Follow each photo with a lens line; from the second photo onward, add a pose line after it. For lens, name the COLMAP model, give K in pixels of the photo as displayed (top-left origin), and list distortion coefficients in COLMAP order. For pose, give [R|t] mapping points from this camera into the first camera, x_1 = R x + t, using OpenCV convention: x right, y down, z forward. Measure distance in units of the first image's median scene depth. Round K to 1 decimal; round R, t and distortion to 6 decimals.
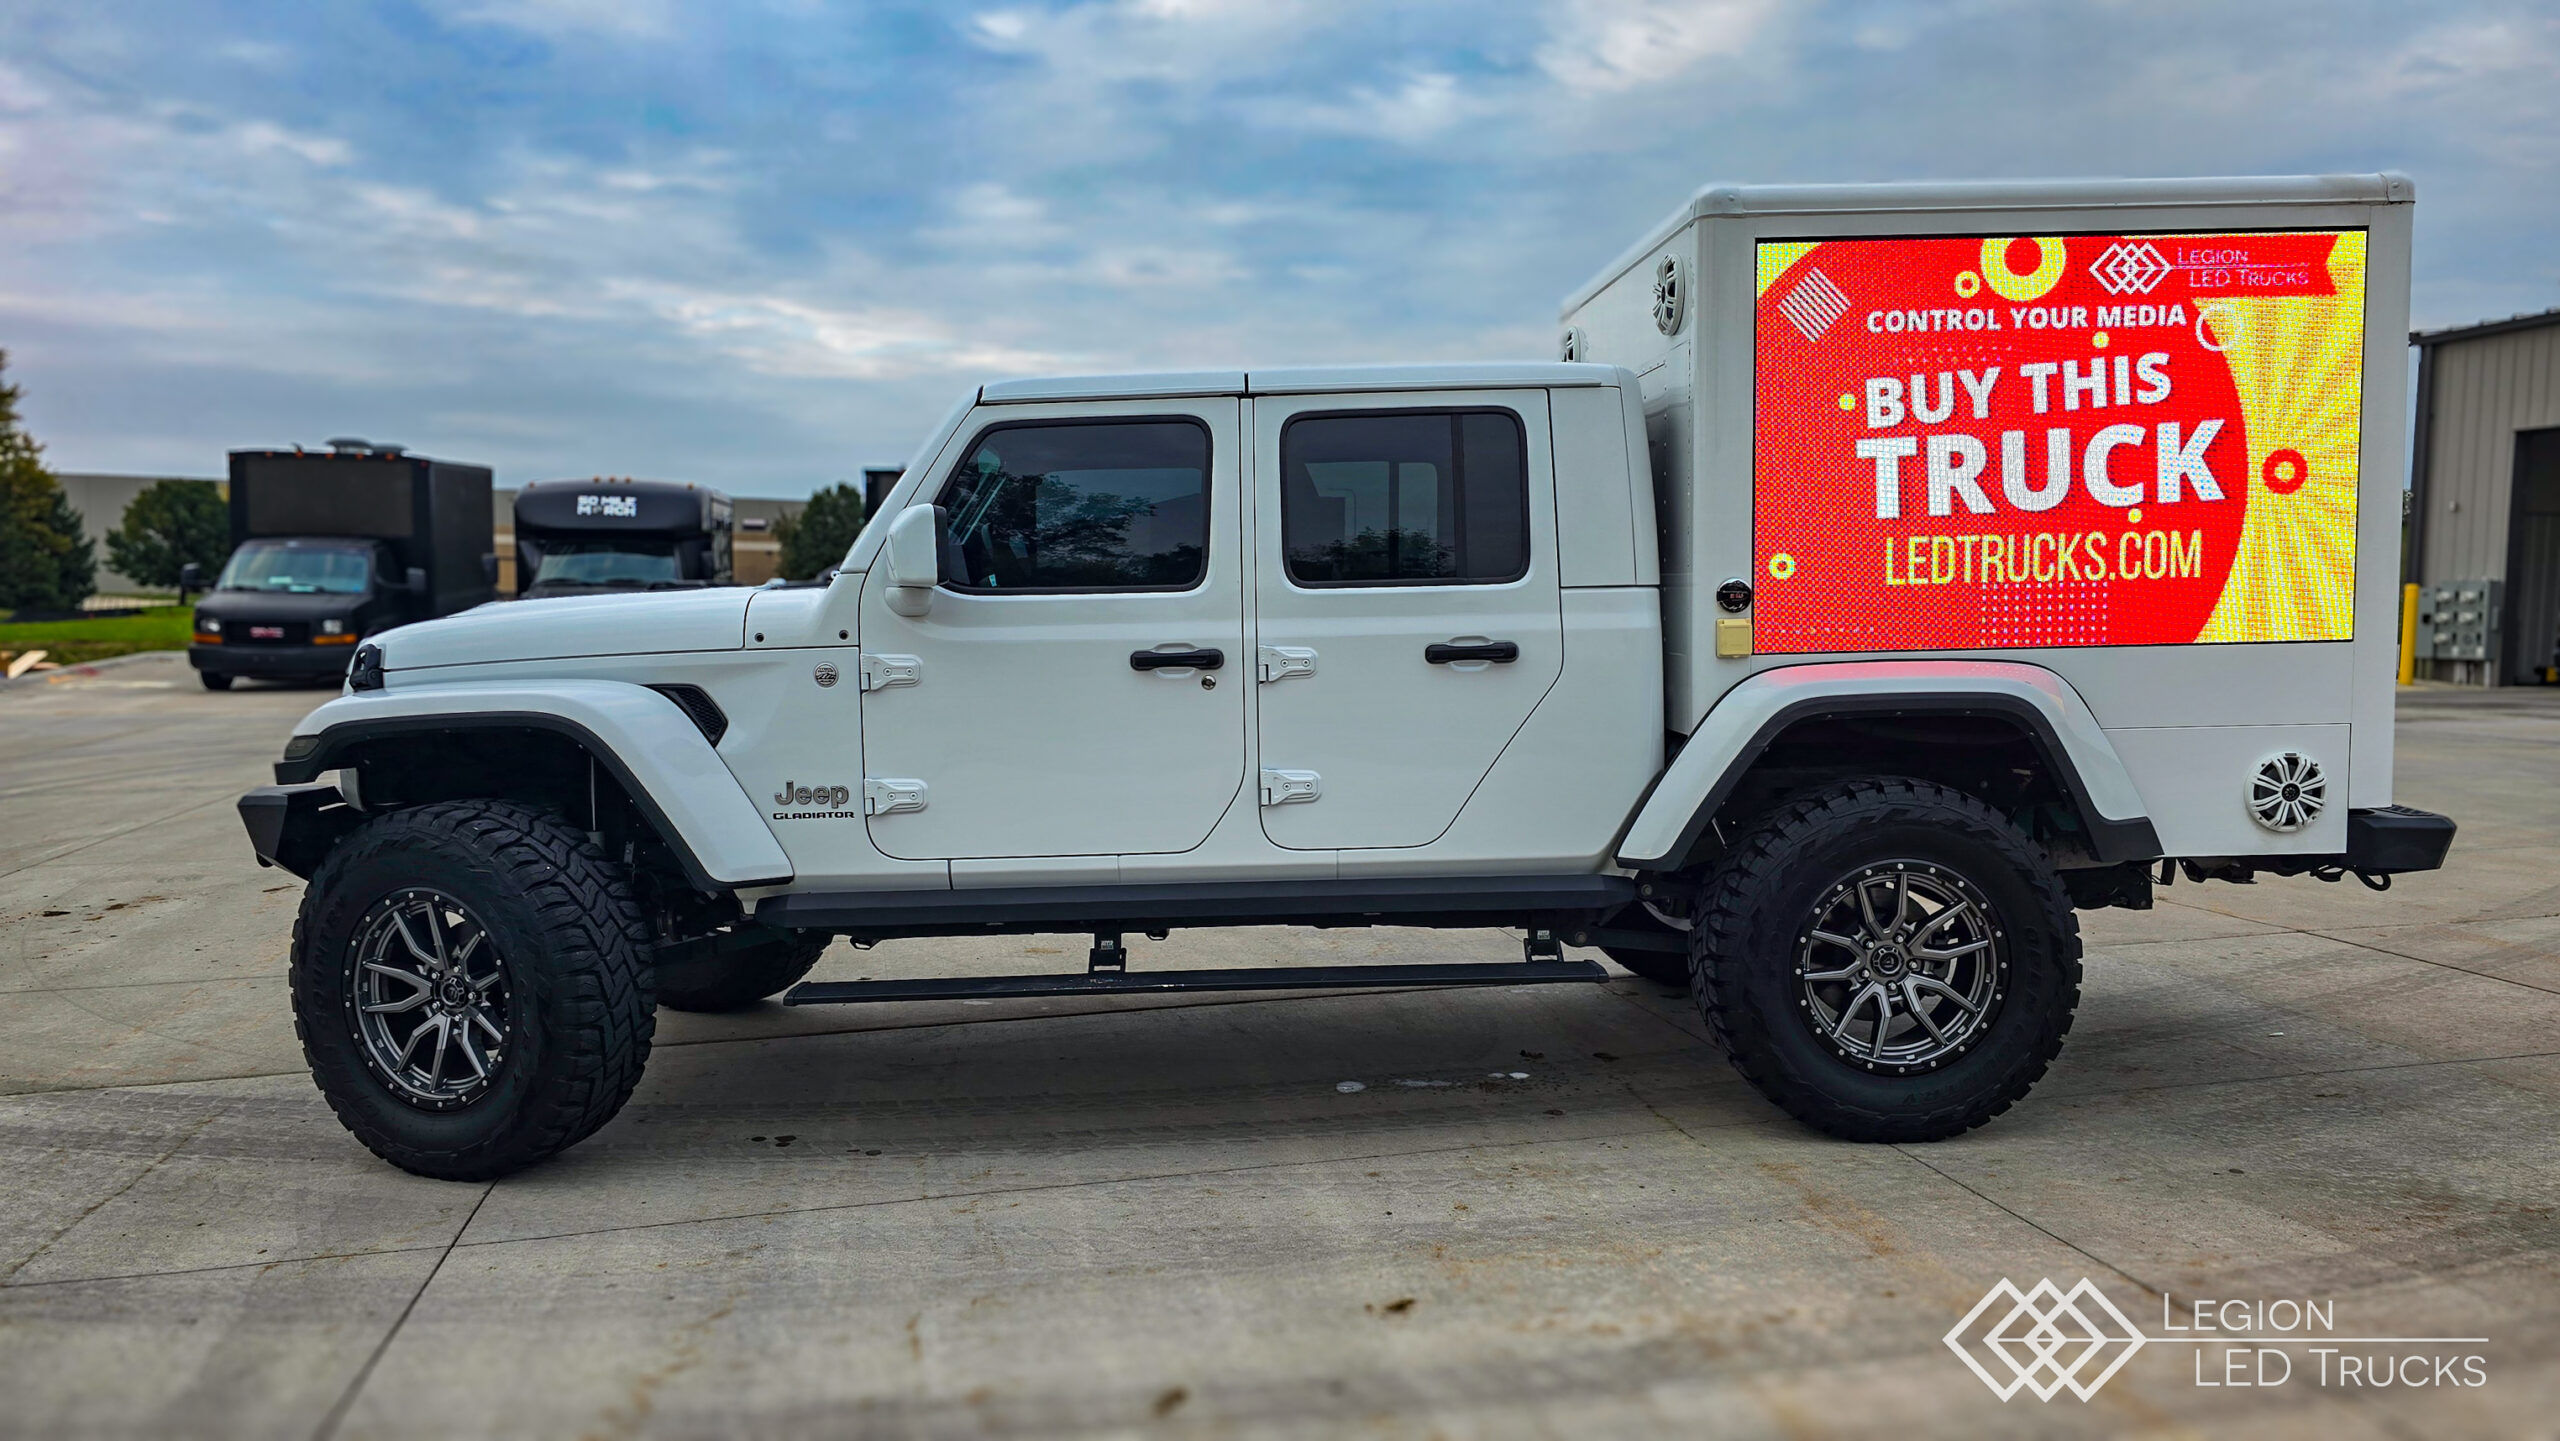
lens RADIAL K [[1699.8, 0, 1273.1], [0, 1699.8, 749.9], [0, 0, 1]] dist [0.063088, -0.054884]
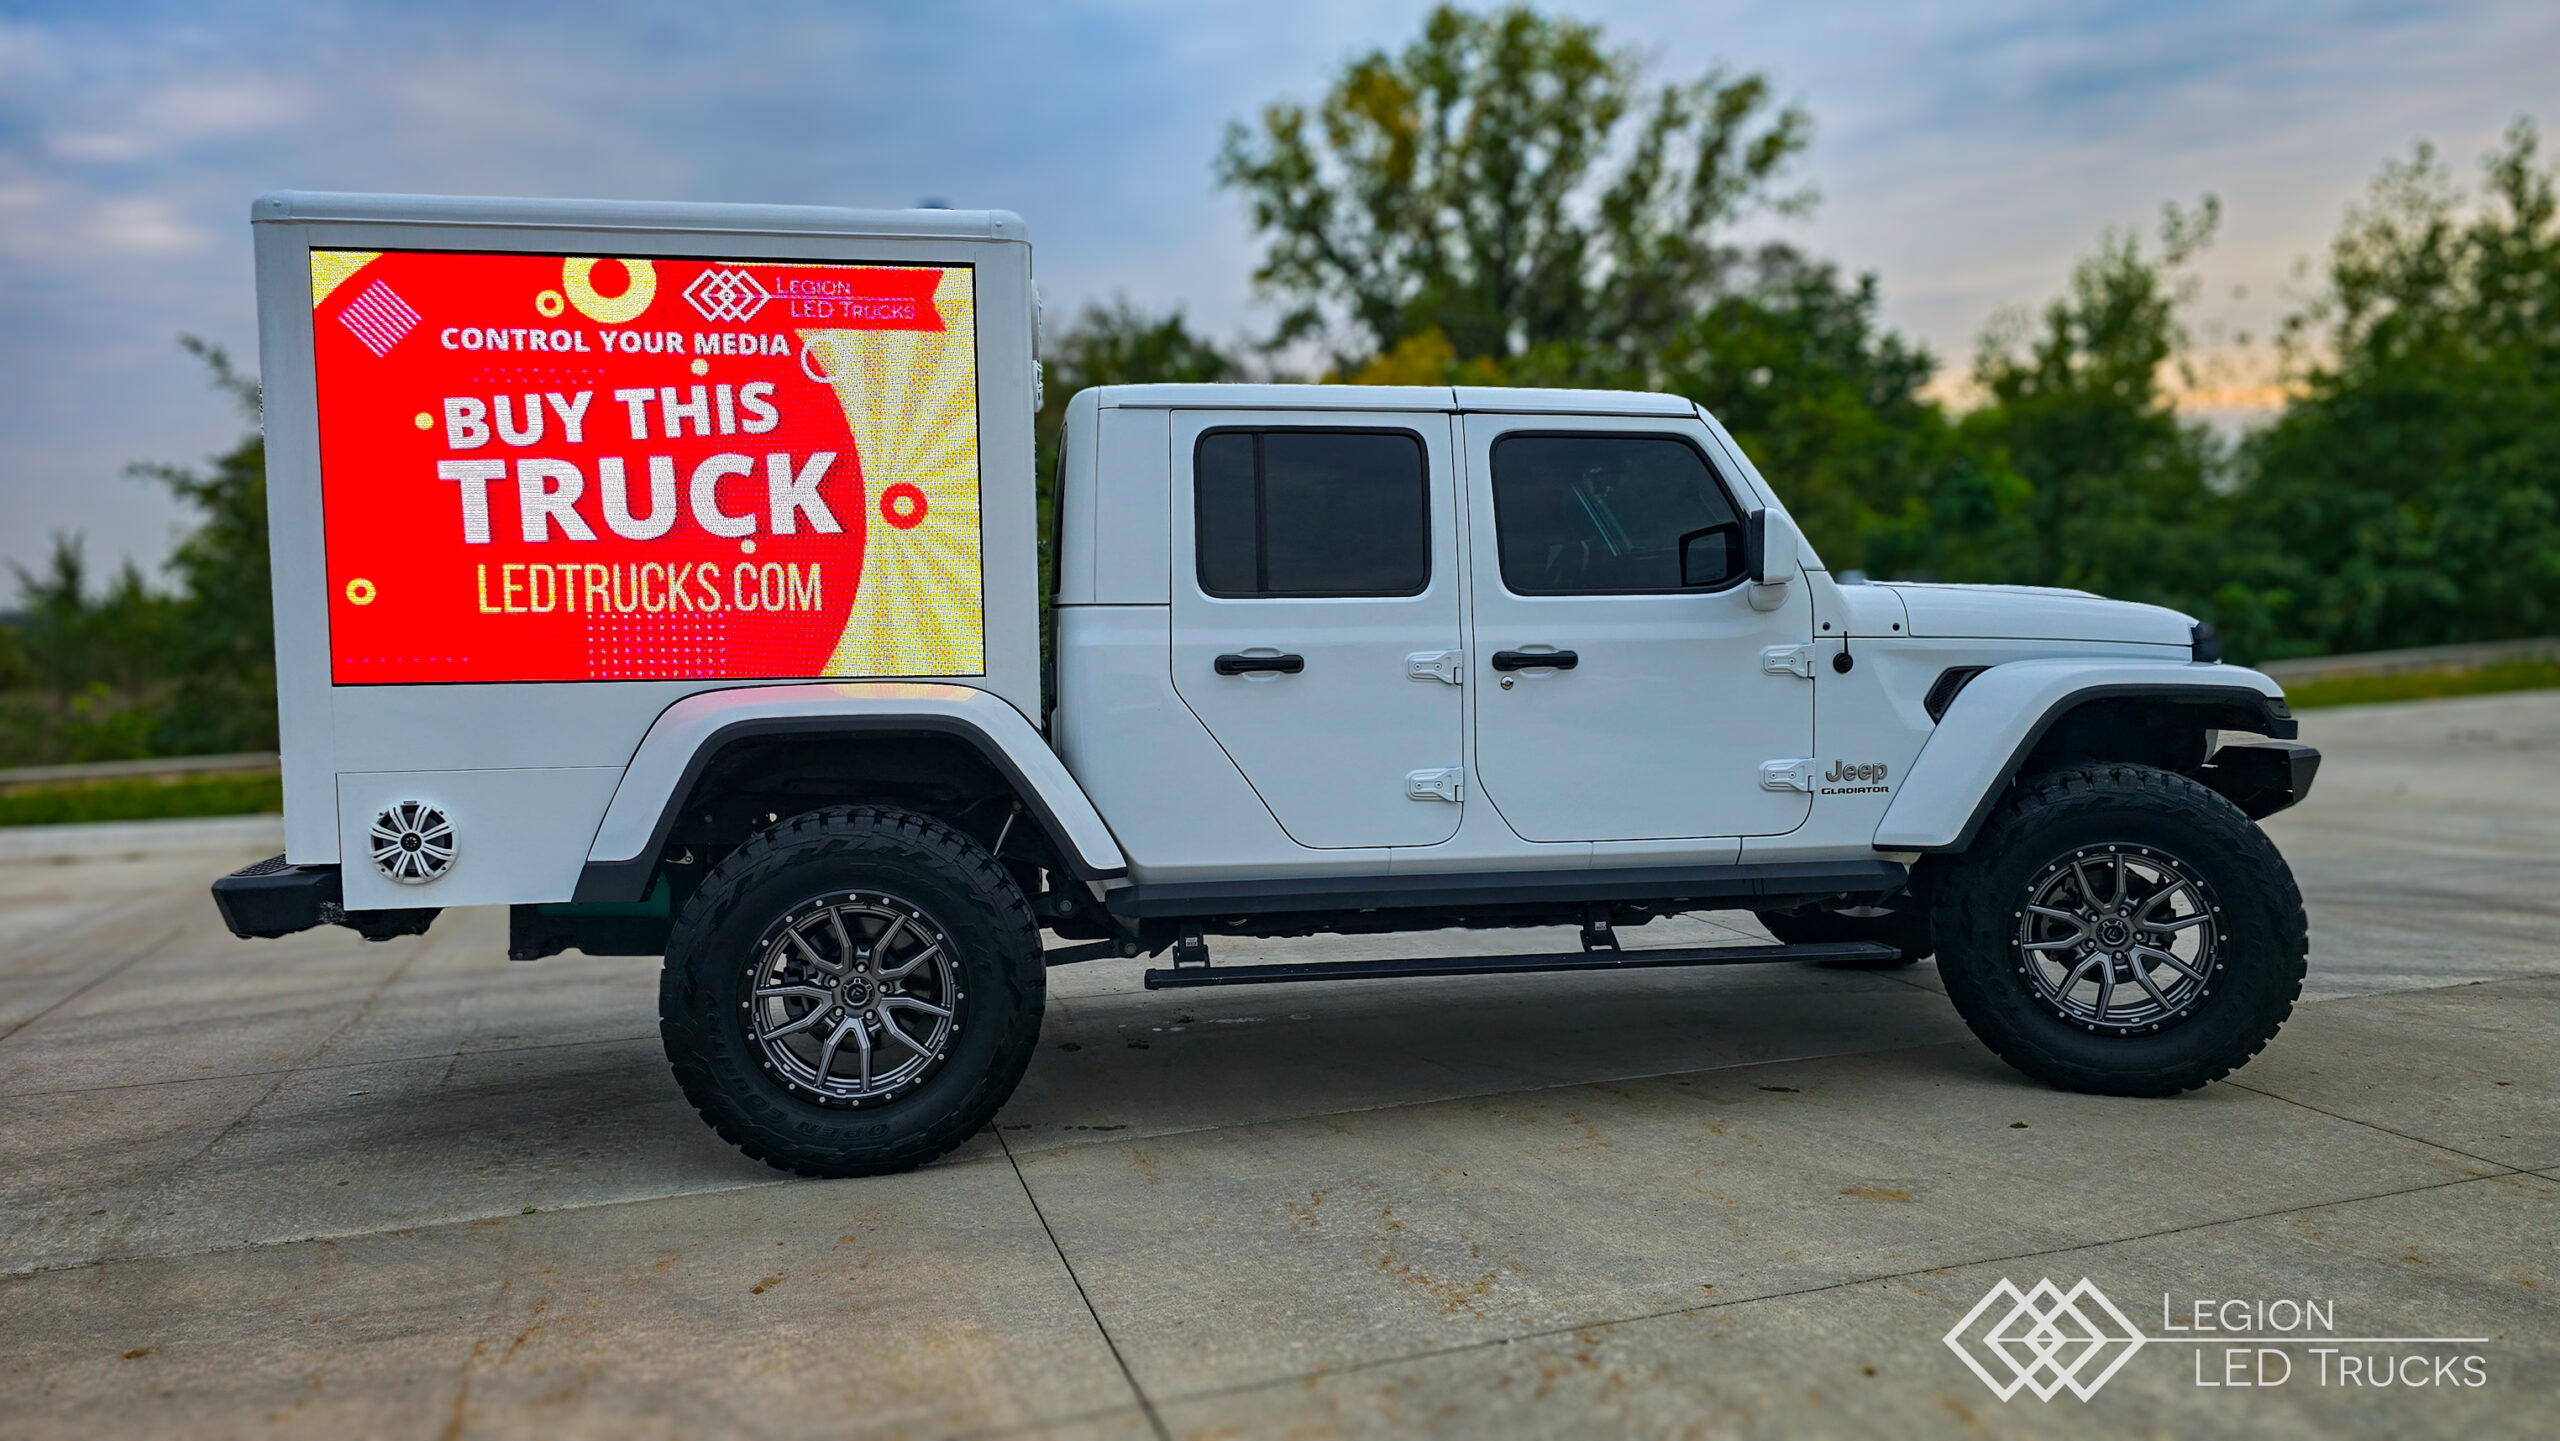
lens RADIAL K [[1699.8, 0, 1277.9], [0, 1699.8, 716.8], [0, 0, 1]] dist [0.063088, -0.054884]
pose [[0.993448, 0.004331, 0.114205, 0.695089], [-0.001183, 0.999618, -0.027616, -0.012980], [-0.114281, 0.027300, 0.993073, 0.001765]]
